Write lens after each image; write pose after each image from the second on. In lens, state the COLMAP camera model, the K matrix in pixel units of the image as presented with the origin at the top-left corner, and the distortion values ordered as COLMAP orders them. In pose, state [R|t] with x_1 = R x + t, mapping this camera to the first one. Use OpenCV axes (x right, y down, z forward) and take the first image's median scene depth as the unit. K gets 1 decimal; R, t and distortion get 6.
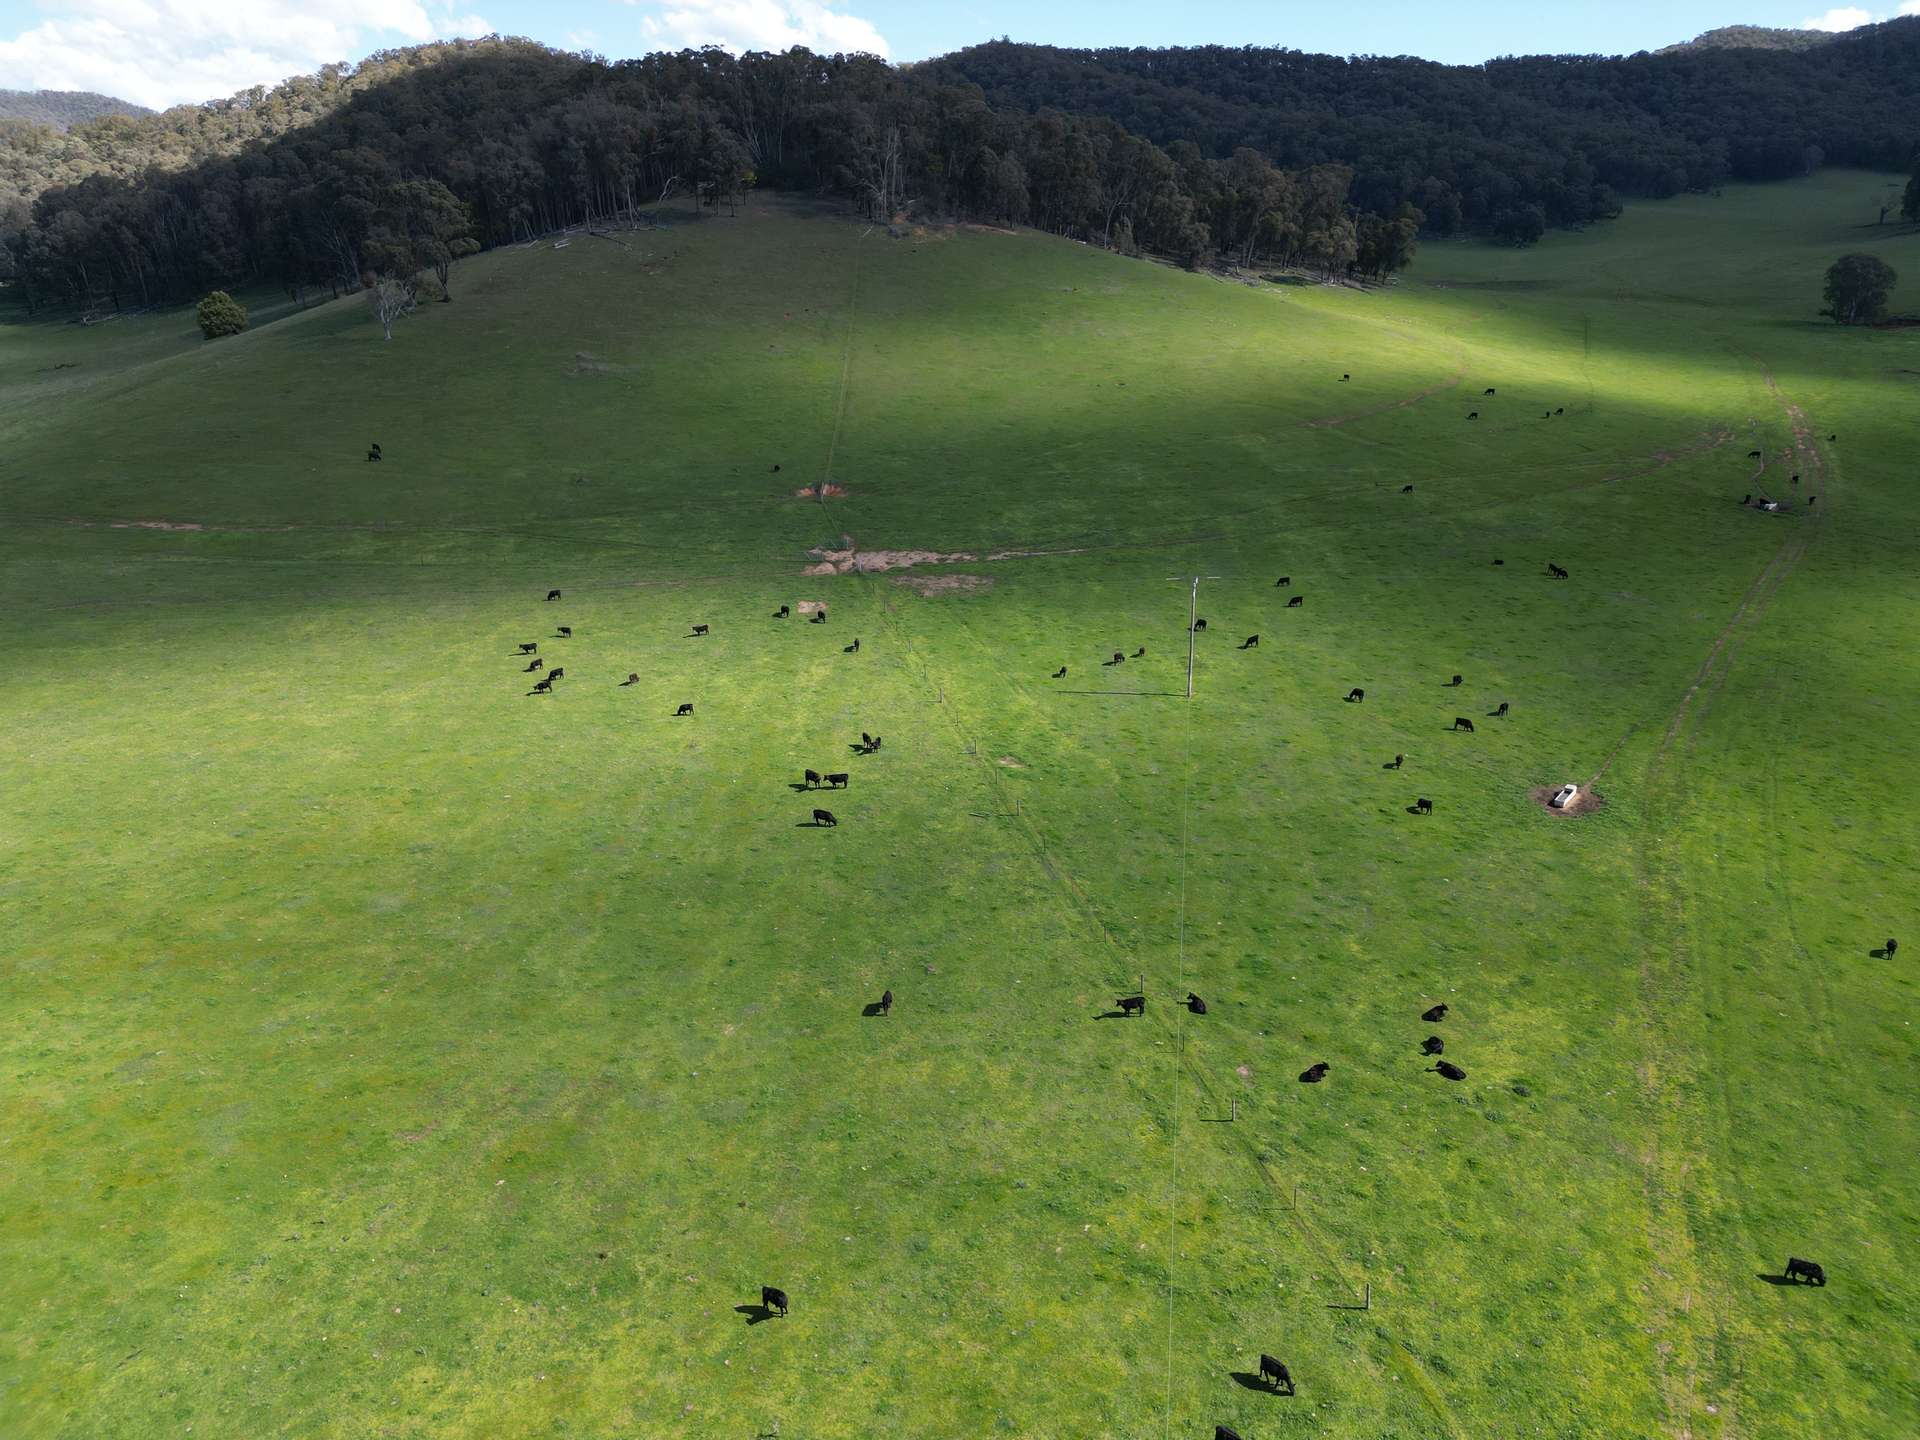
lens RADIAL K [[1354.7, 0, 966.2], [0, 1354.7, 710.0], [0, 0, 1]] dist [0.076868, -0.072825]
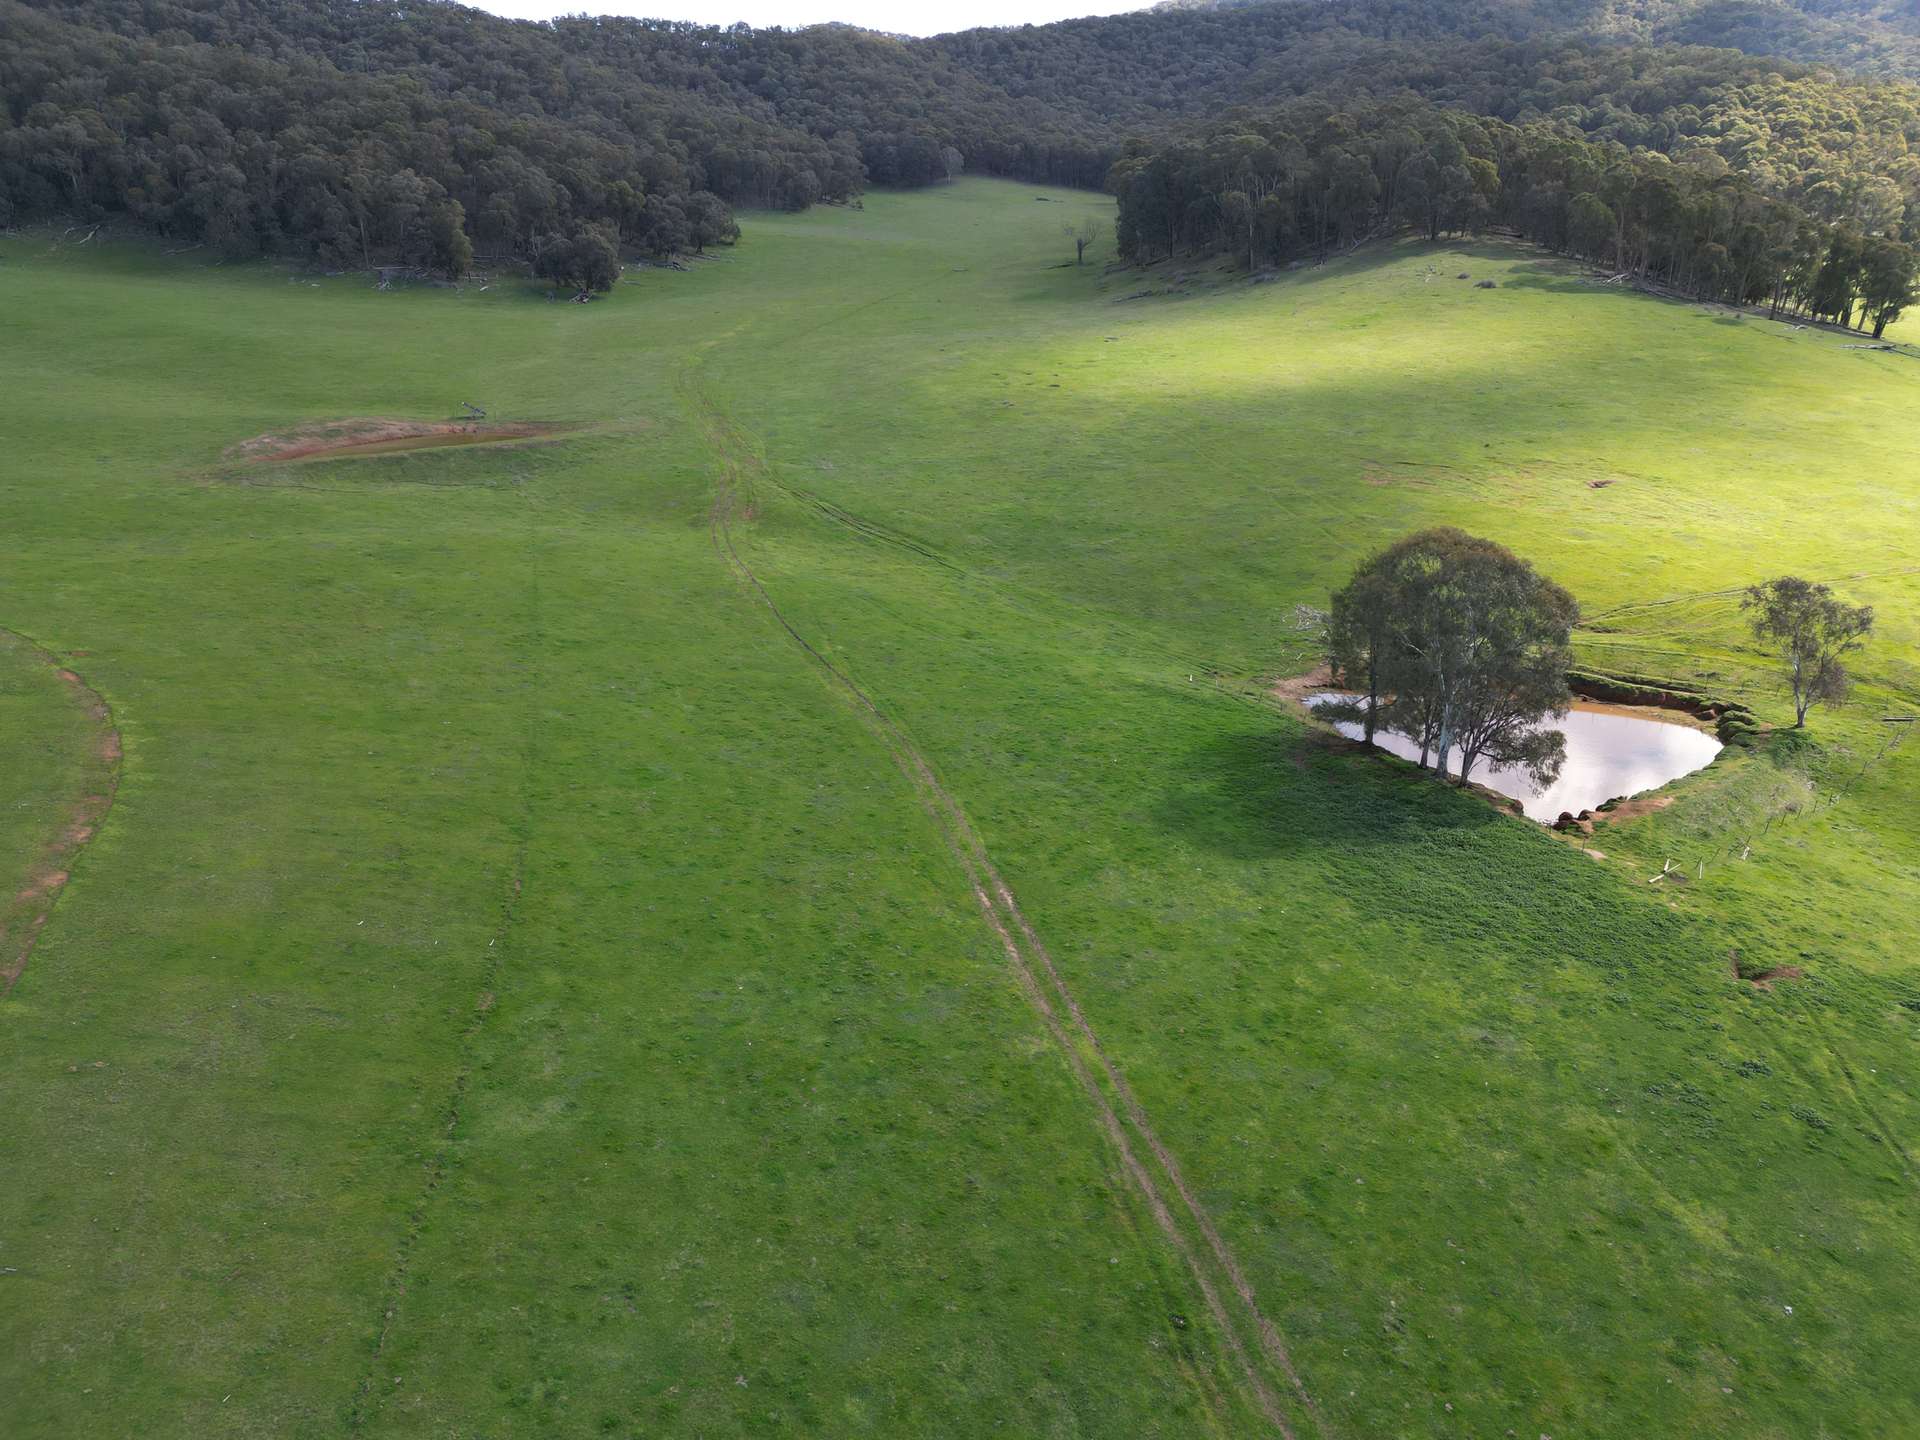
lens RADIAL K [[1354.7, 0, 966.2], [0, 1354.7, 710.0], [0, 0, 1]] dist [0.076868, -0.072825]
pose [[0.850369, -0.172500, 0.497108, 0.223574], [0.167988, 0.984298, 0.054193, -0.170671], [-0.498651, 0.037424, 0.865995, 0.426976]]
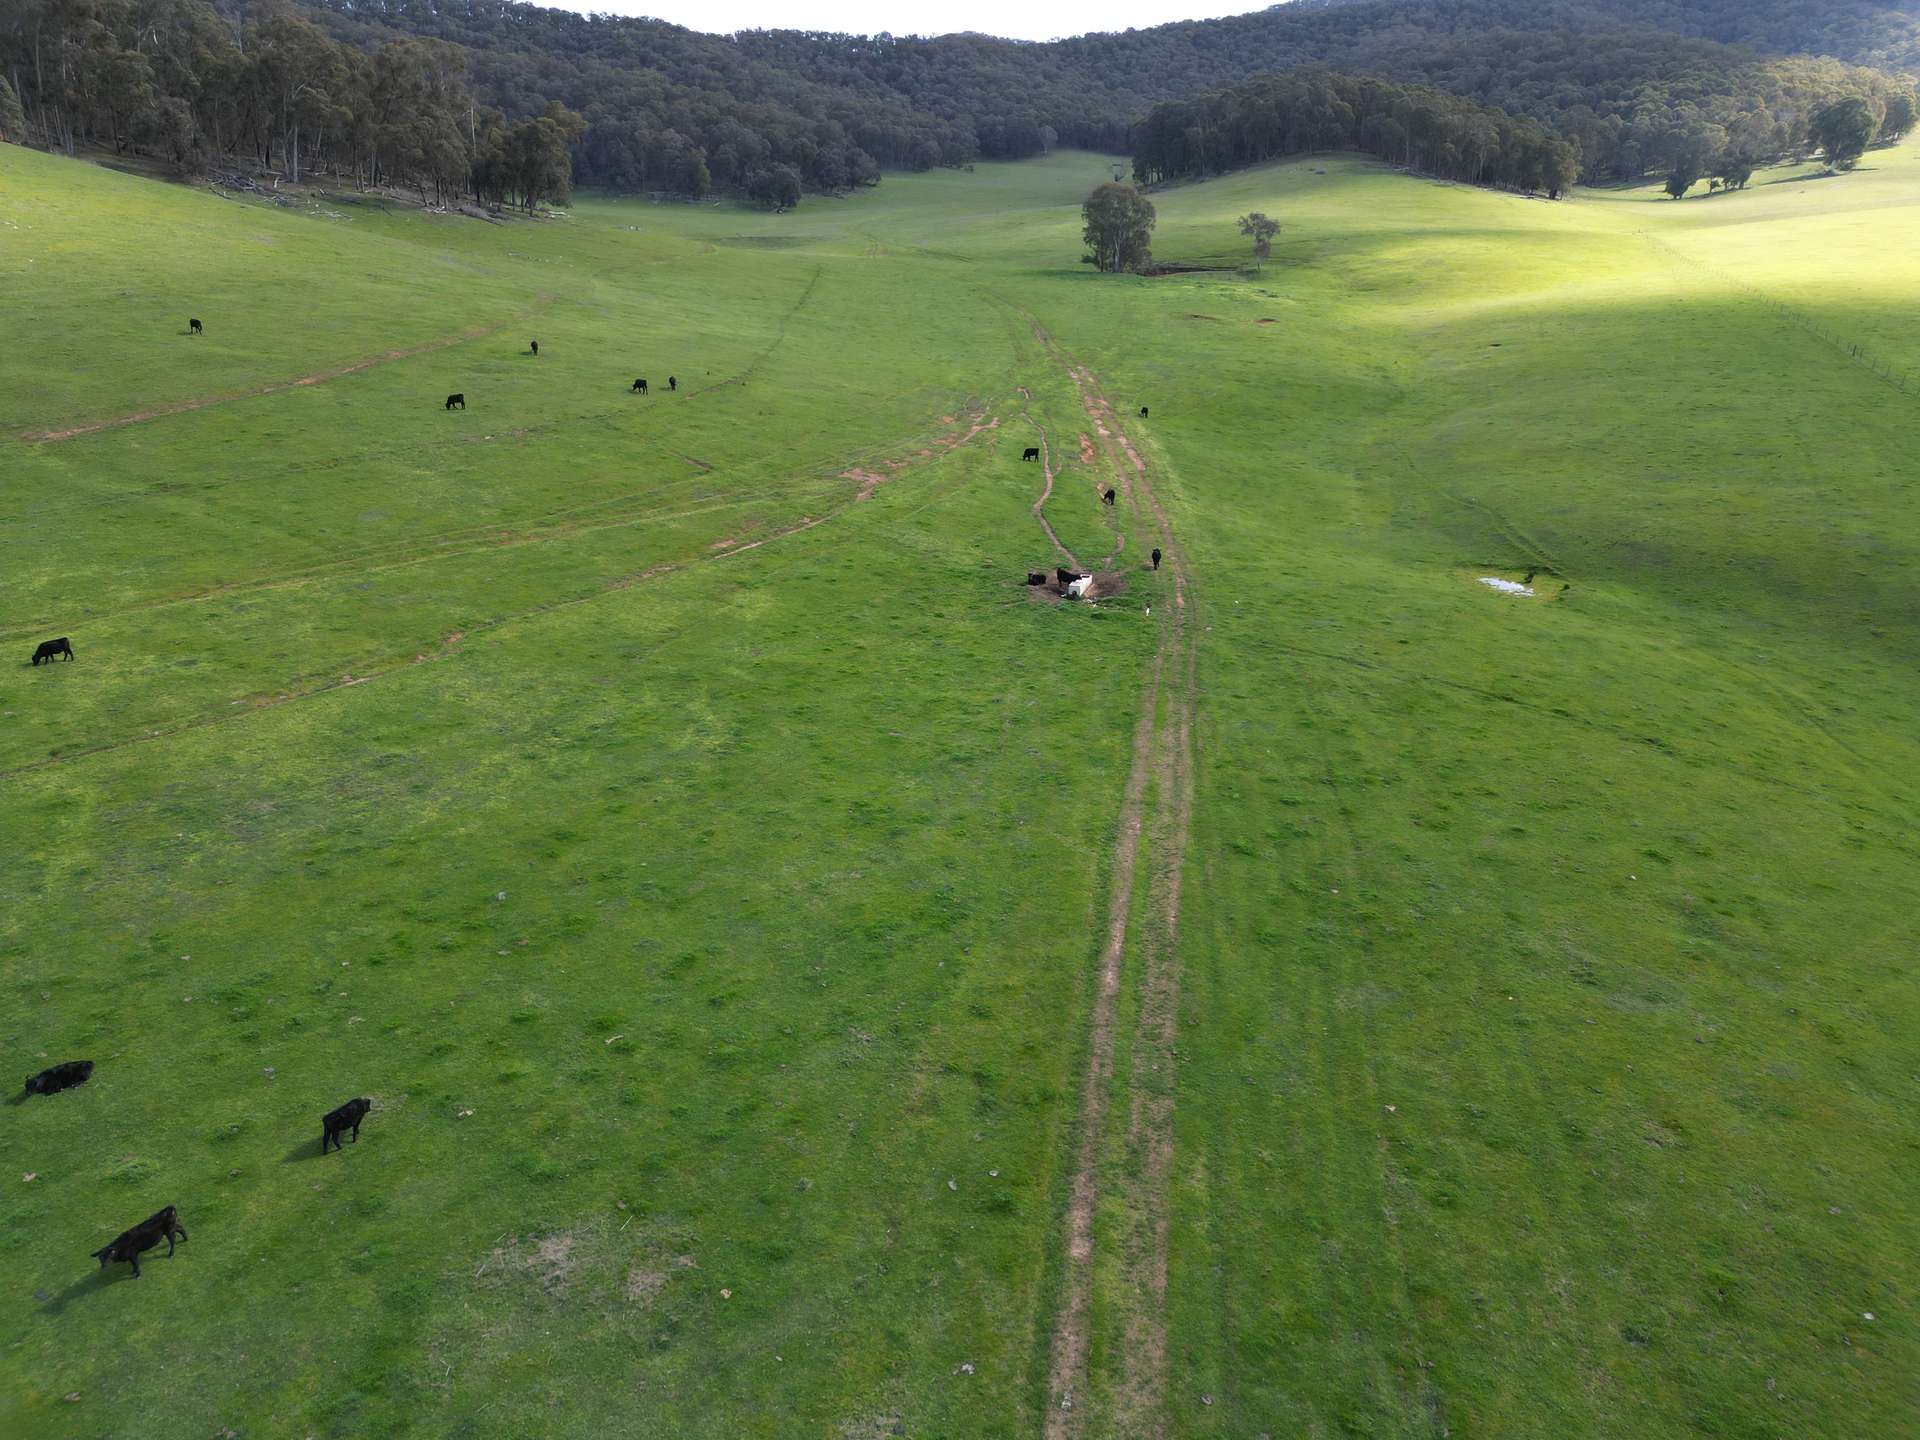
lens RADIAL K [[1354.7, 0, 966.2], [0, 1354.7, 710.0], [0, 0, 1]] dist [0.076868, -0.072825]
pose [[0.895432, -0.148734, 0.419618, 0.093222], [0.147854, 0.988396, 0.034827, -0.032484], [-0.419929, 0.030857, 0.907032, 0.160332]]
